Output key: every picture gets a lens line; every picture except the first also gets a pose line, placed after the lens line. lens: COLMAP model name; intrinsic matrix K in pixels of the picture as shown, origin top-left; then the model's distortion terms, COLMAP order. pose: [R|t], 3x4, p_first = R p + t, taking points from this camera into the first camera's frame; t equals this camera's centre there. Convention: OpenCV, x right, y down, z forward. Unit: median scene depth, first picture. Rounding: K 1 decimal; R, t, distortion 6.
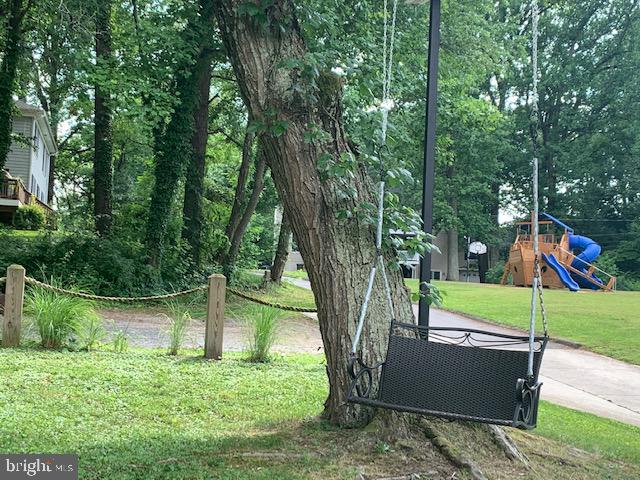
lens RADIAL K [[995.2, 0, 320.0], [0, 995.2, 240.0], [0, 0, 1]] dist [0.152184, -0.070868]
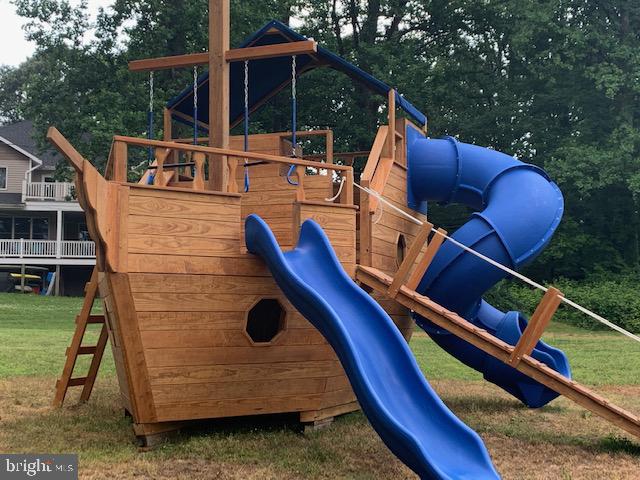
lens RADIAL K [[995.2, 0, 320.0], [0, 995.2, 240.0], [0, 0, 1]] dist [0.152184, -0.070868]
pose [[0.981992, -0.010536, 0.188629, 0.195975], [0.008119, 0.999875, 0.013584, 0.013787], [-0.188749, -0.011808, 0.981954, 0.819983]]
